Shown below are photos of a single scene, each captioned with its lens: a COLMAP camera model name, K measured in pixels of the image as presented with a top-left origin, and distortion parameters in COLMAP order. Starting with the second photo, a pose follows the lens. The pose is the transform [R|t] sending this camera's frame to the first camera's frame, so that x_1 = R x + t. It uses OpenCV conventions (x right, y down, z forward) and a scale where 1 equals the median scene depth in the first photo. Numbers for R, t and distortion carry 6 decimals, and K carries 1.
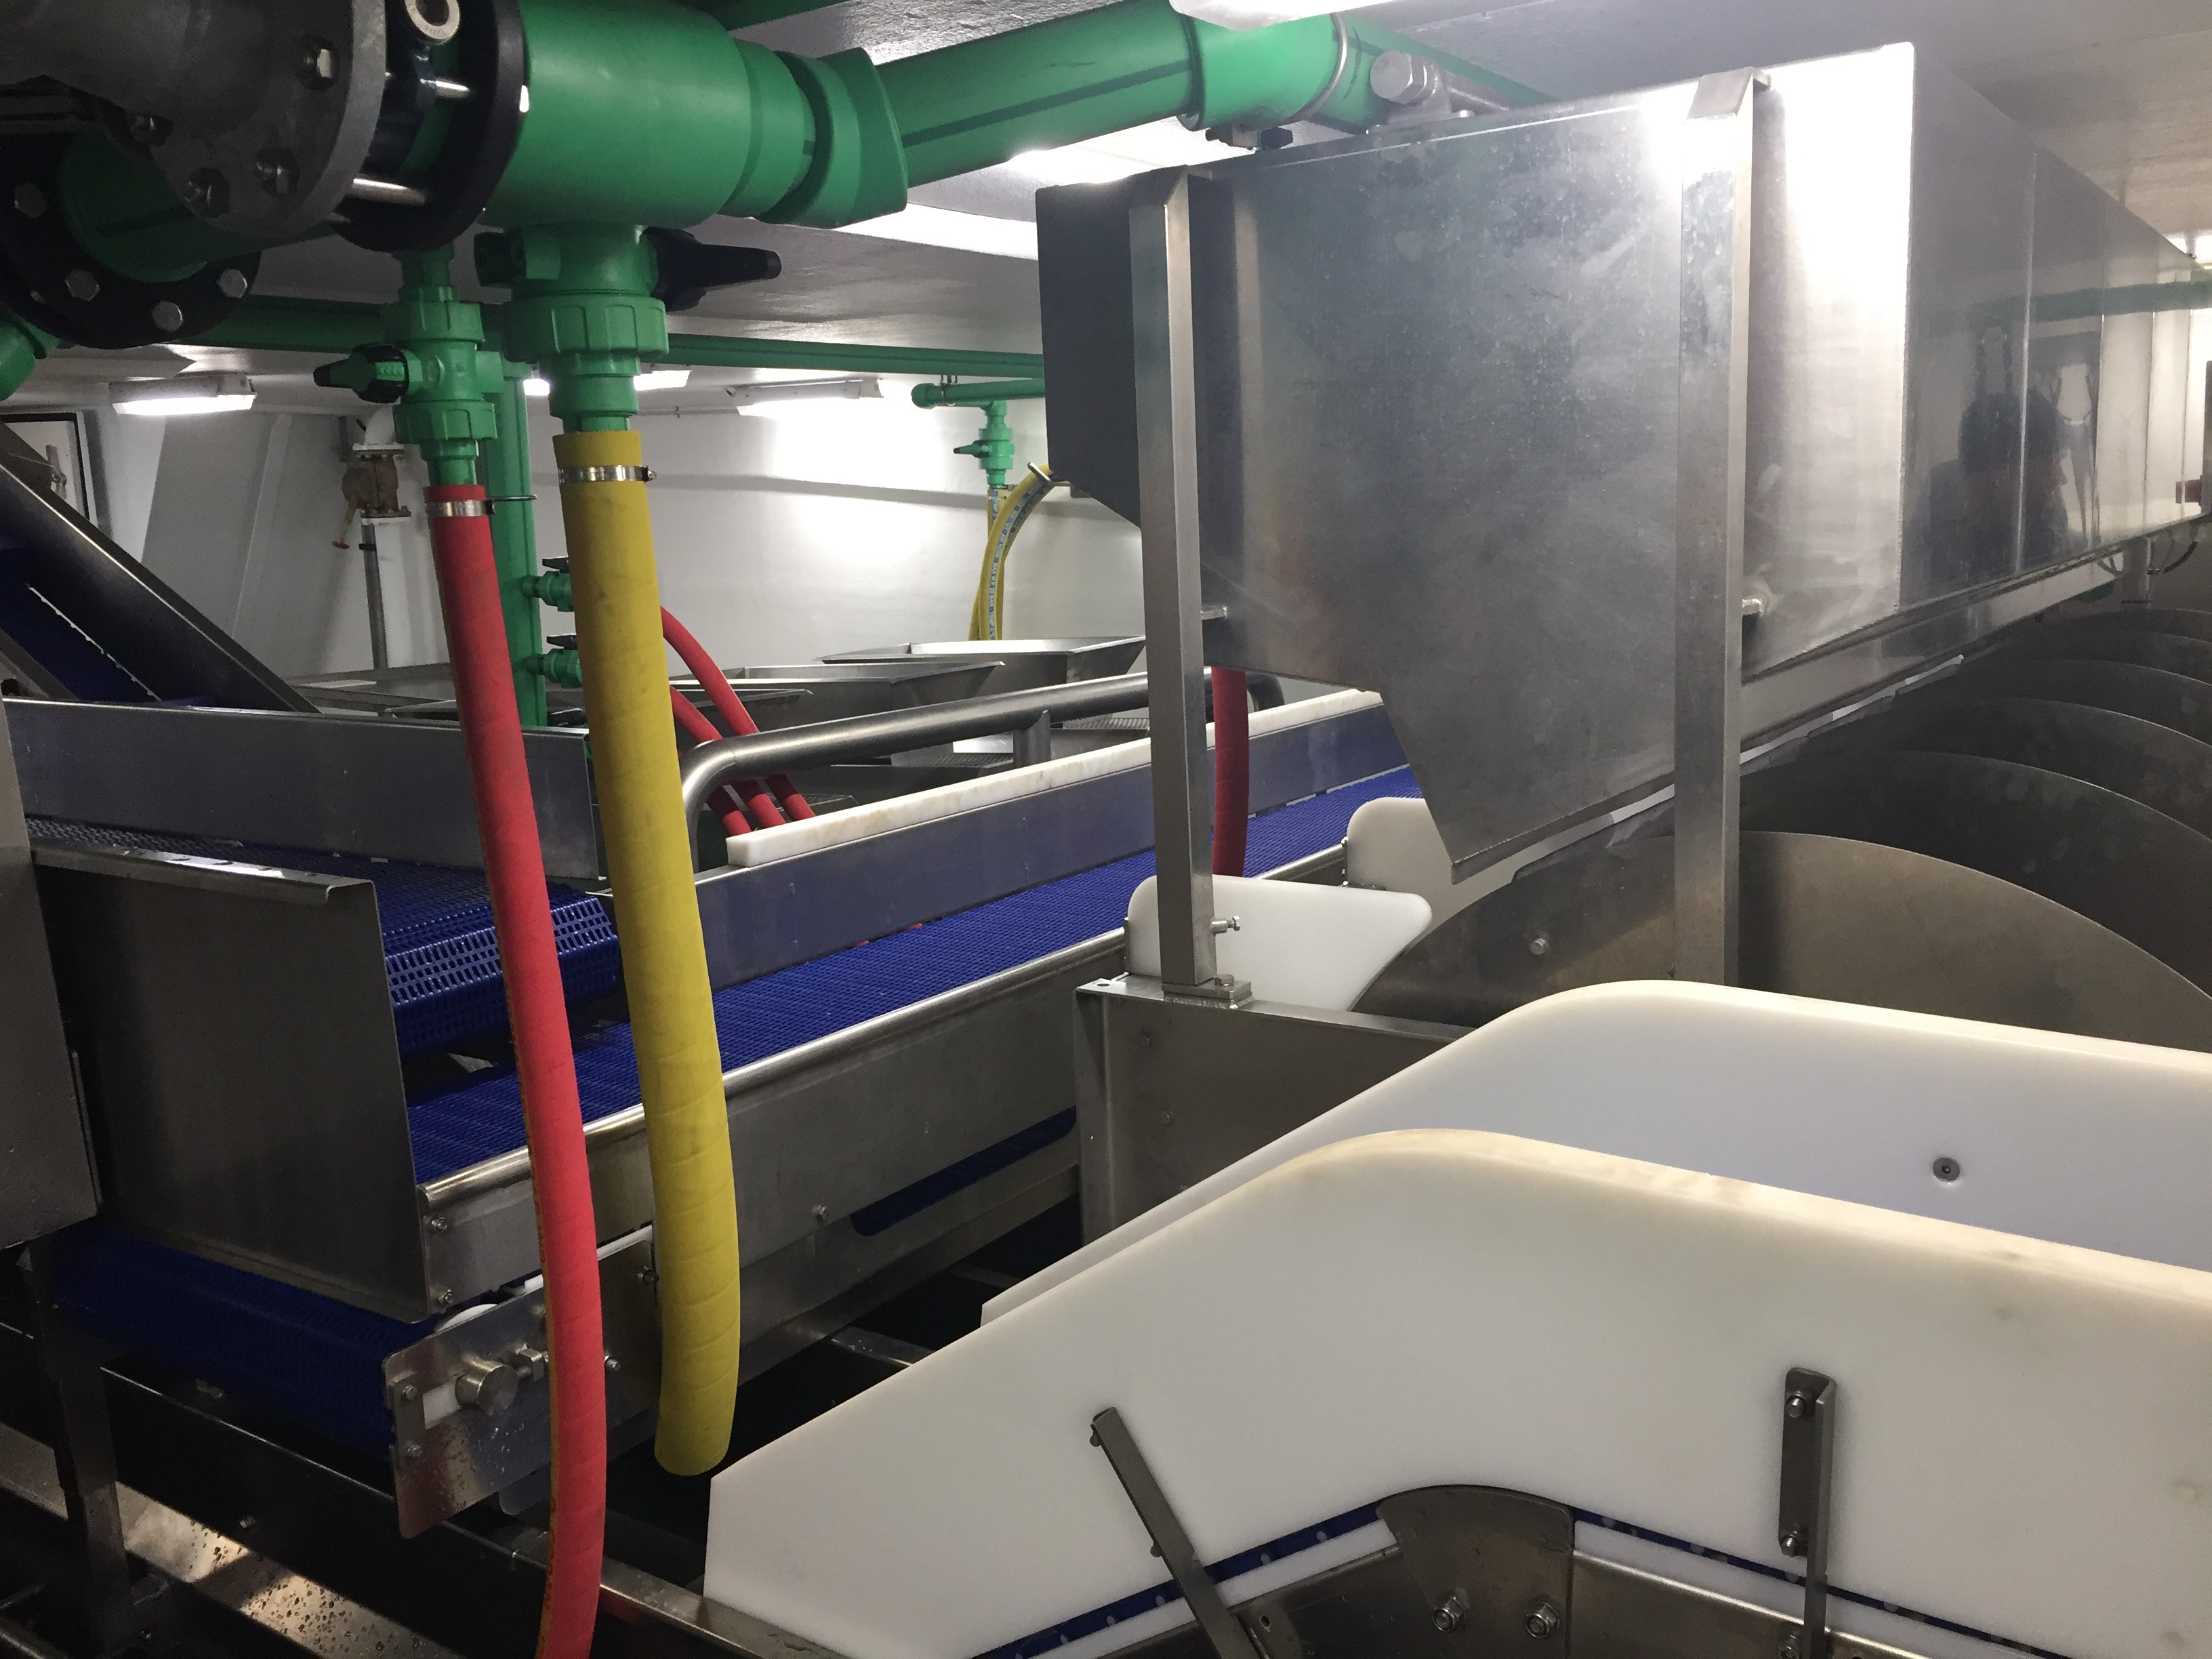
lens RADIAL K [[1857.2, 0, 1127.9], [0, 1857.2, 824.7], [0, 0, 1]] dist [0.081119, -0.093404]
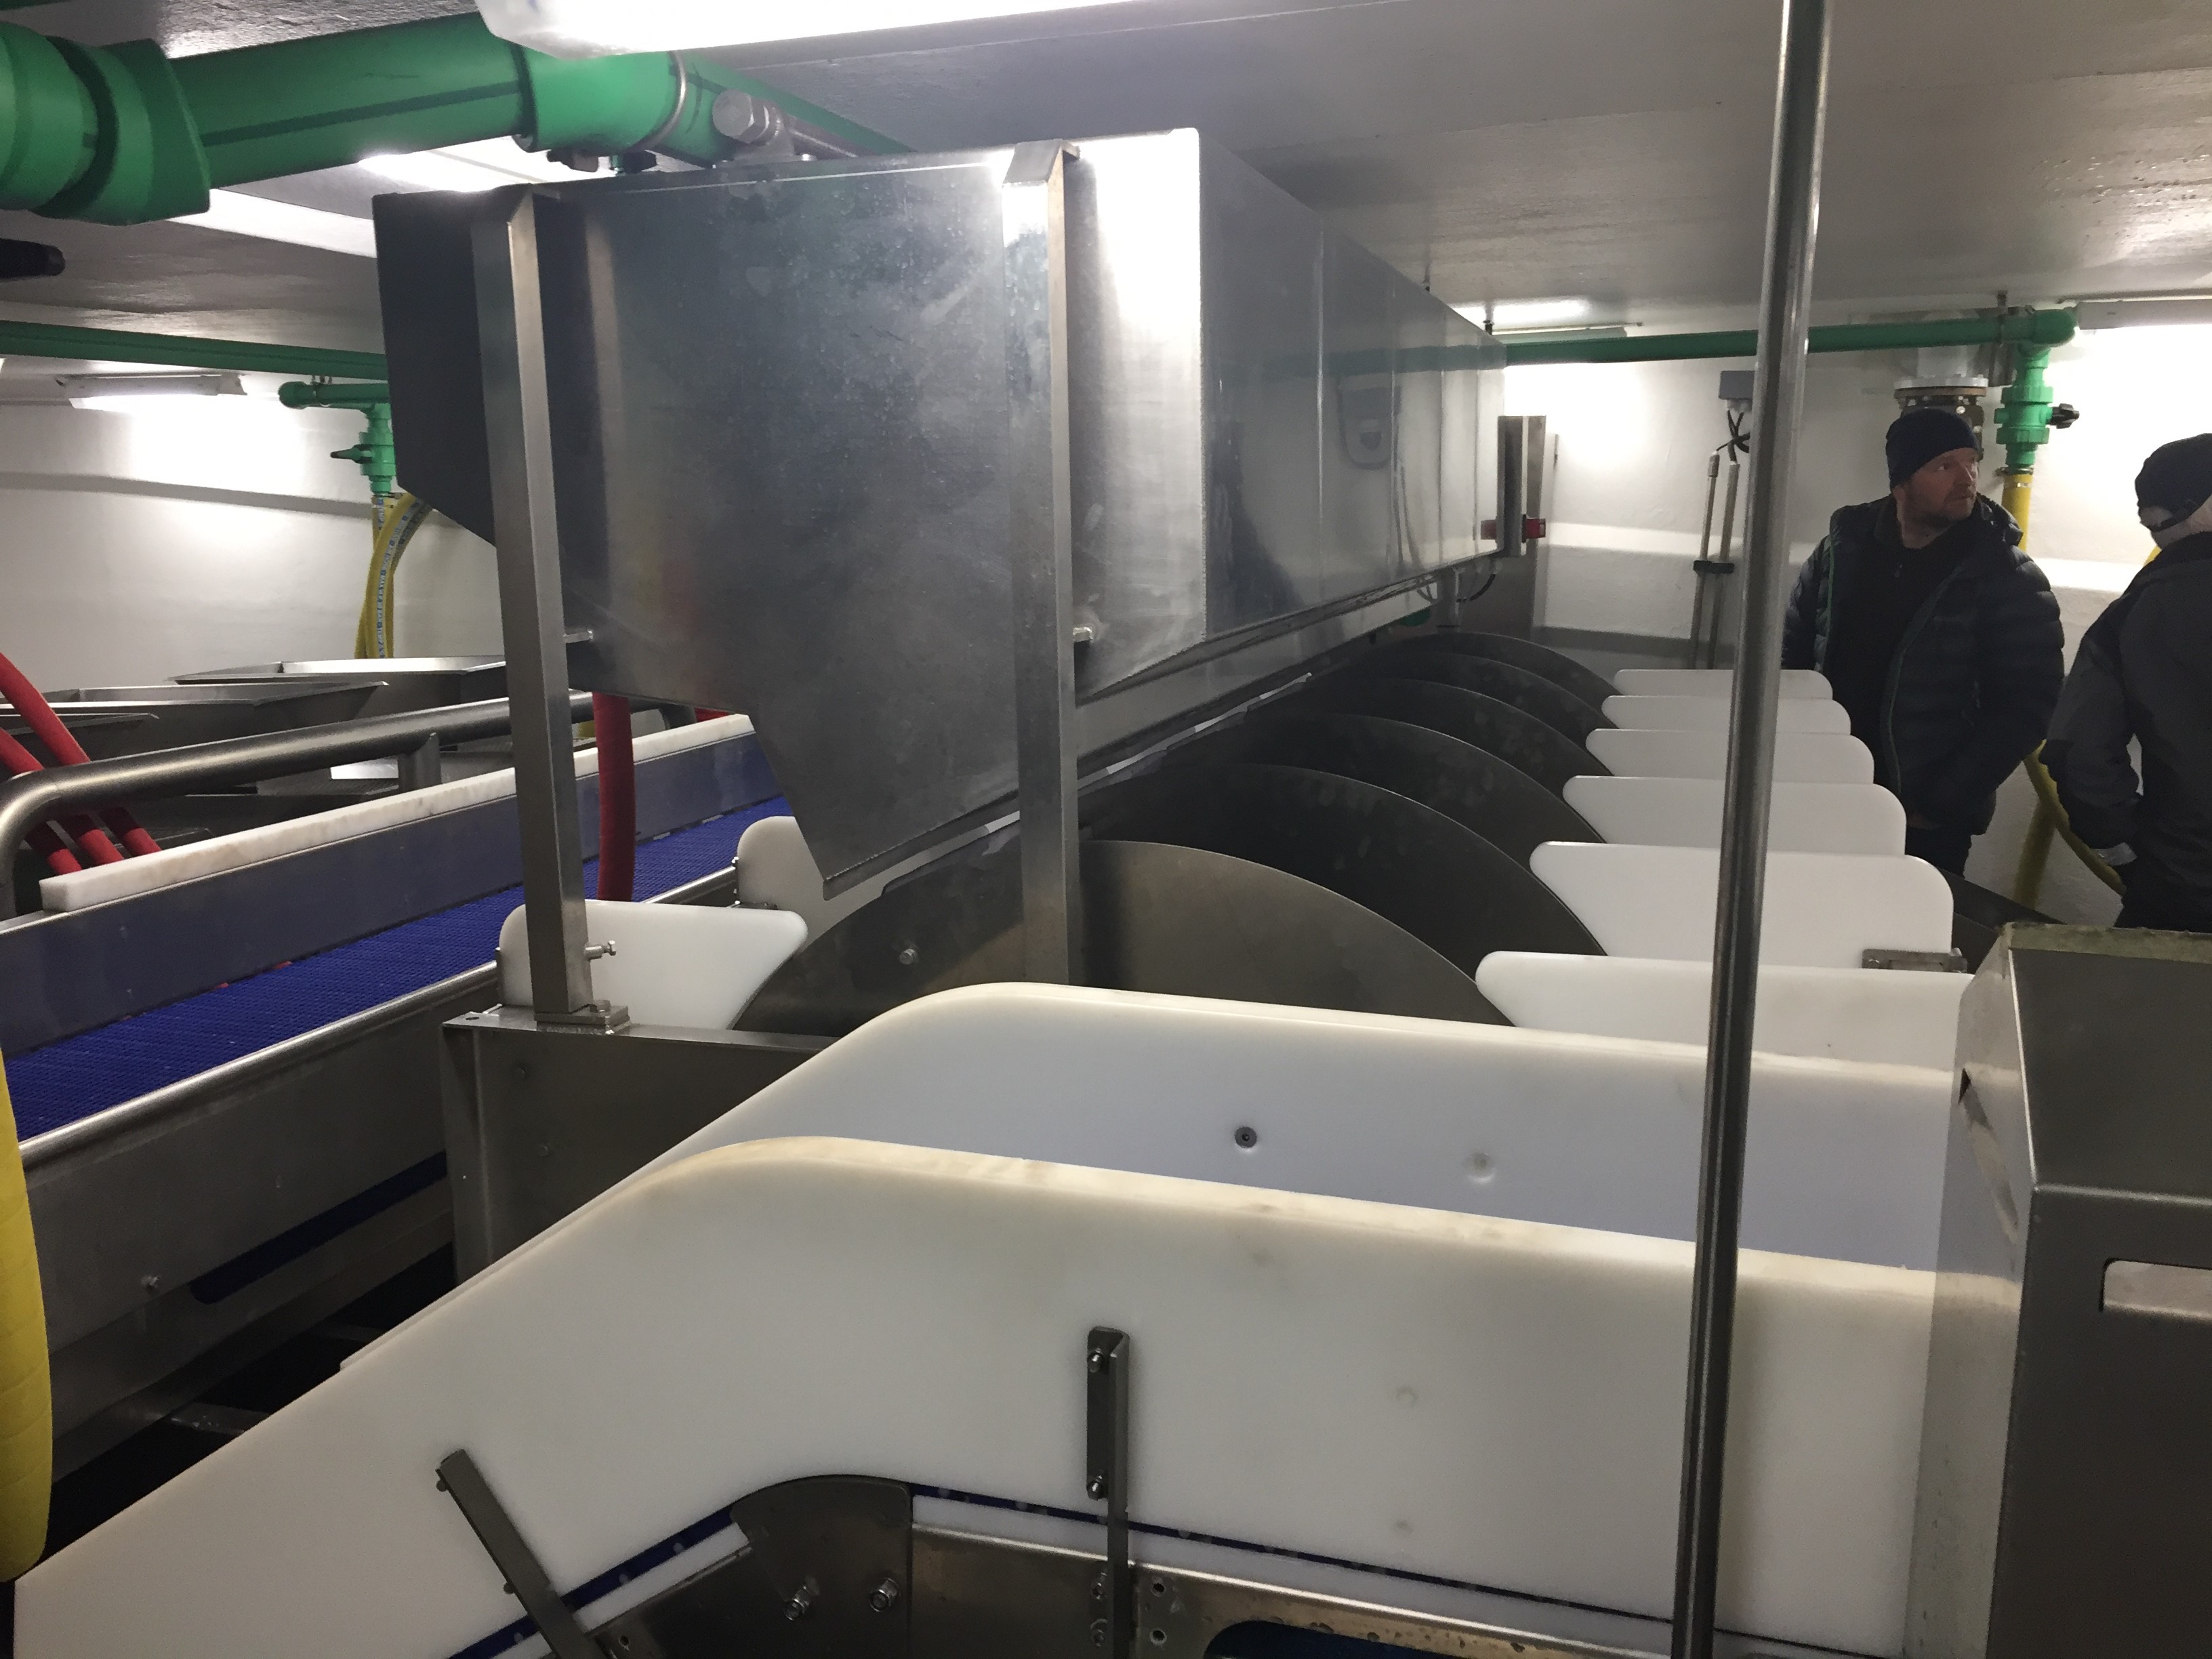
lens RADIAL K [[1854.1, 0, 1105.5], [0, 1854.1, 821.1], [0, 0, 1]] dist [0.080863, -0.102150]
pose [[0.958848, -0.026342, 0.282695, 0.032287], [0.029334, 0.999549, -0.006355, -0.000561], [-0.282400, 0.014386, 0.959189, -0.030502]]
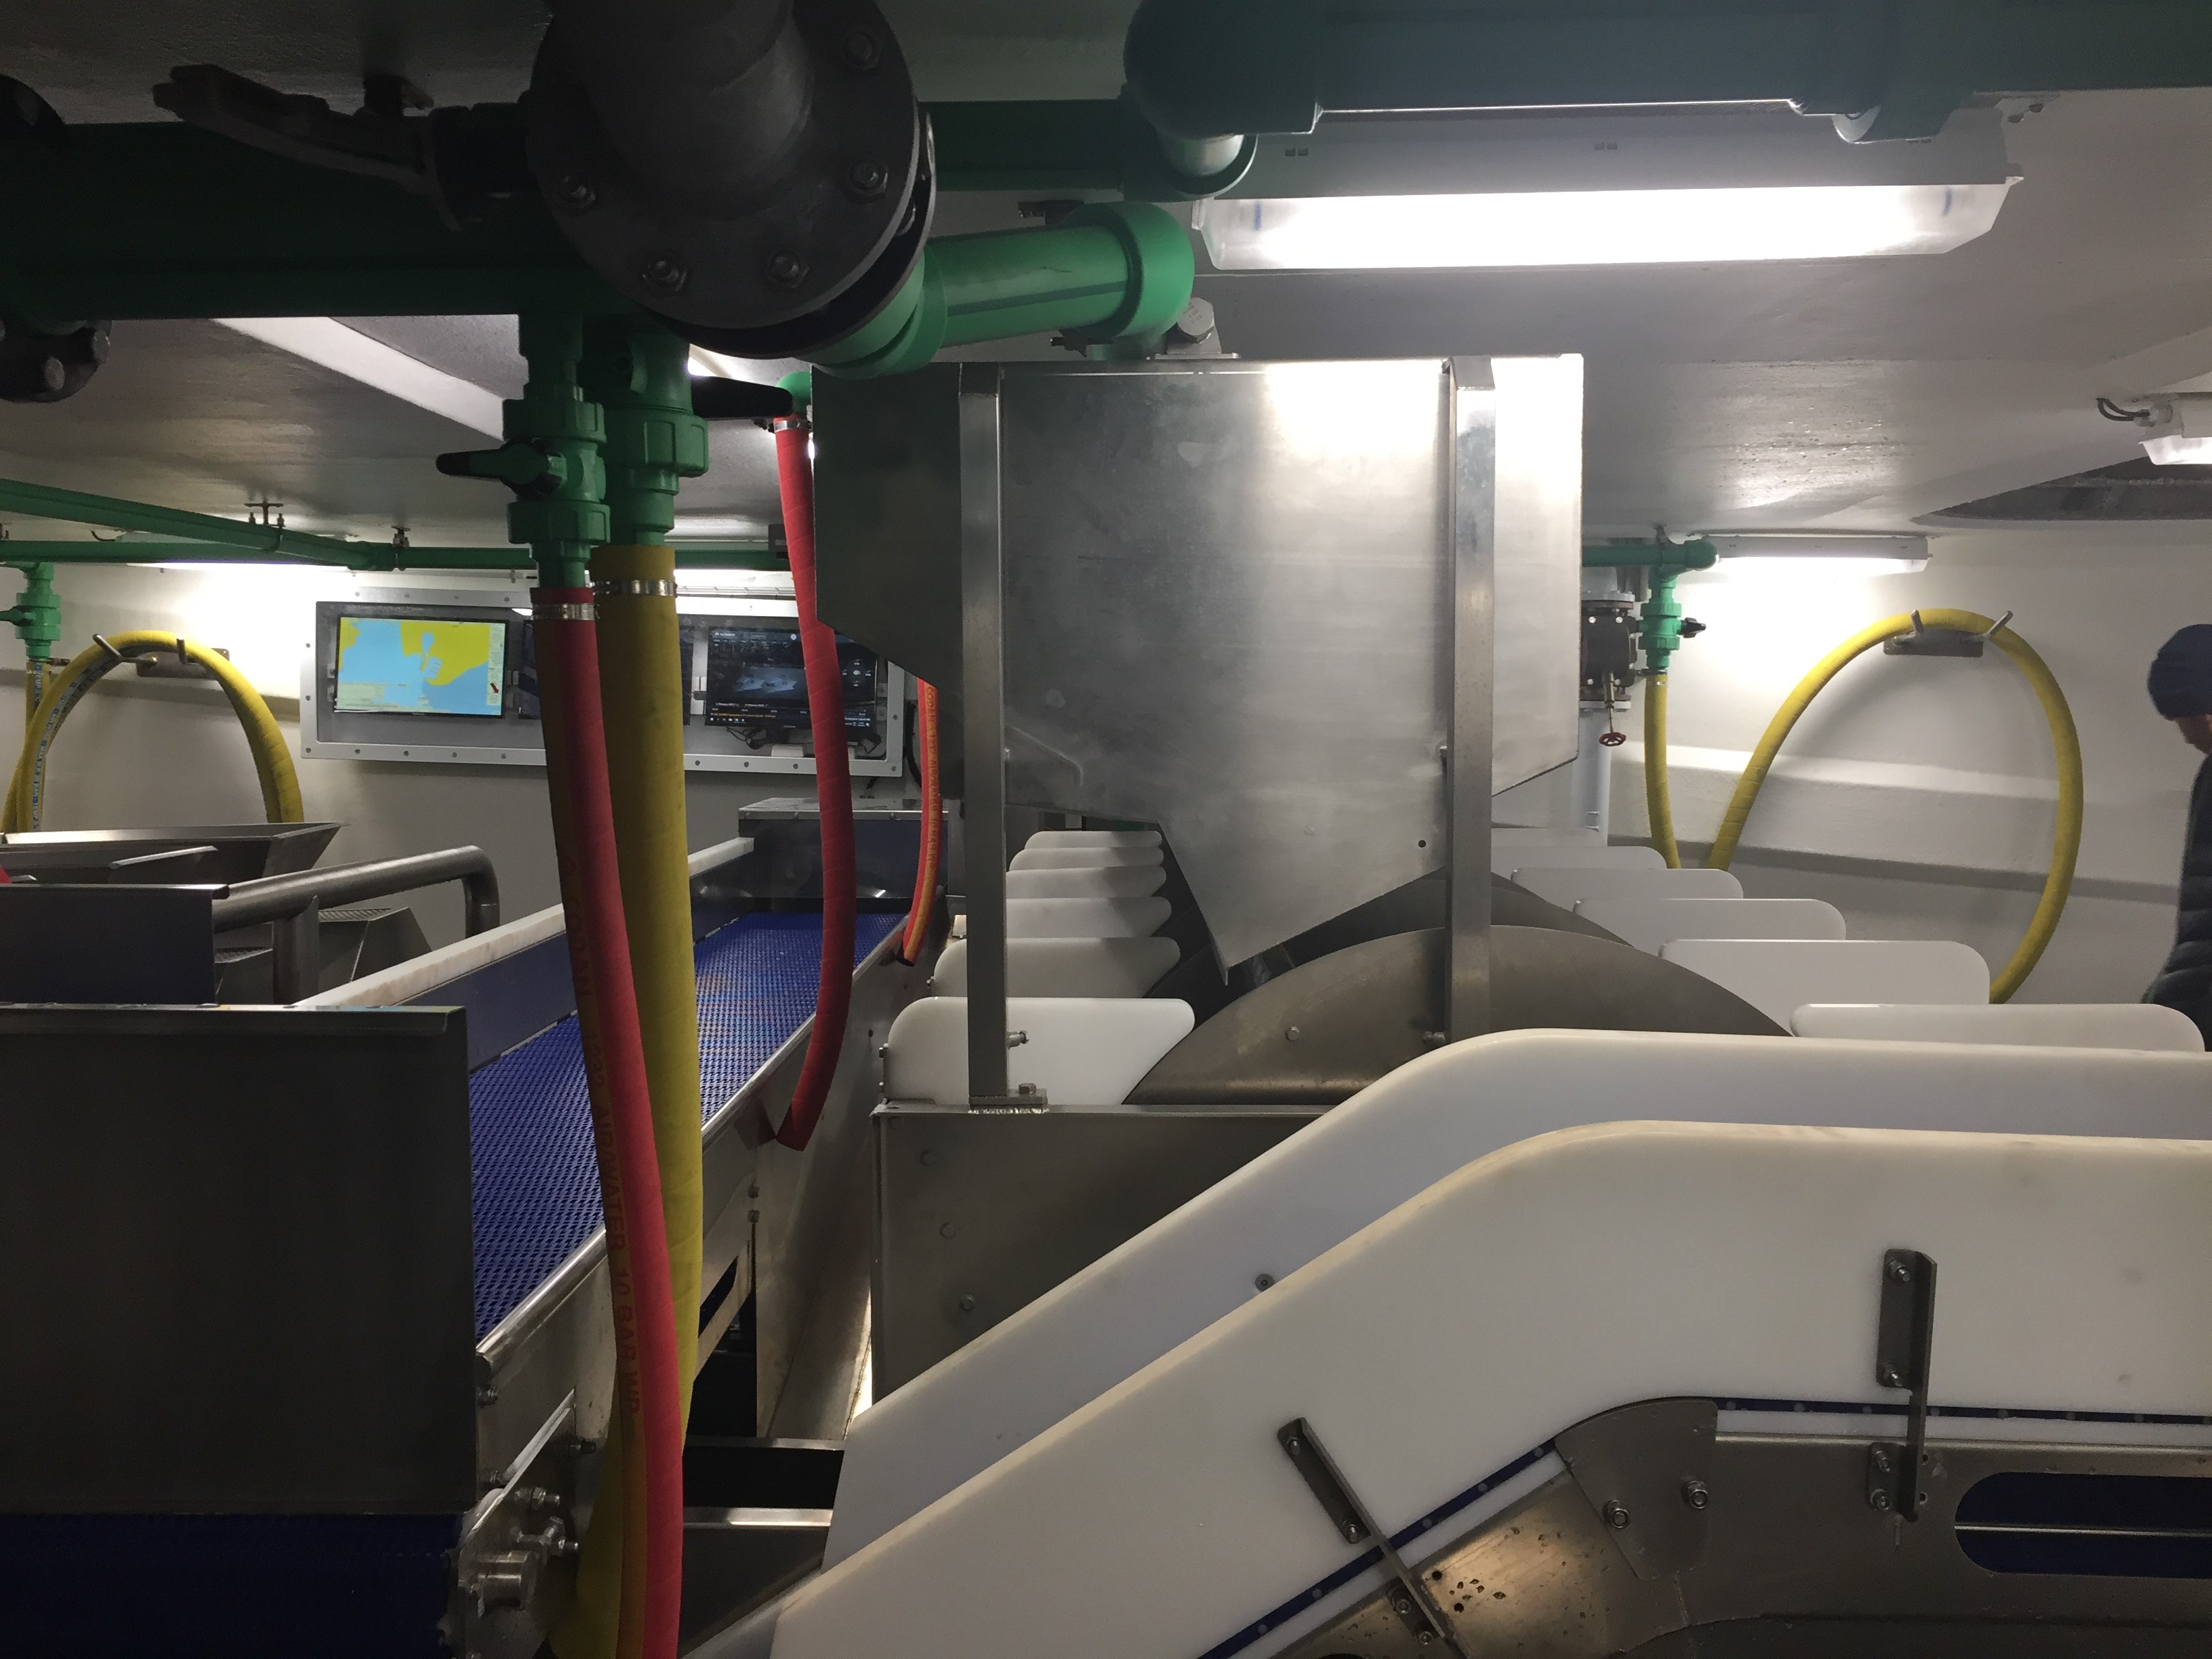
lens RADIAL K [[1854.1, 0, 1105.5], [0, 1854.1, 821.1], [0, 0, 1]] dist [0.080863, -0.102150]
pose [[0.842422, 0.003982, 0.538804, -0.504433], [0.059343, 0.993204, -0.100125, 0.040546], [-0.535541, 0.116322, 0.836460, 0.047734]]
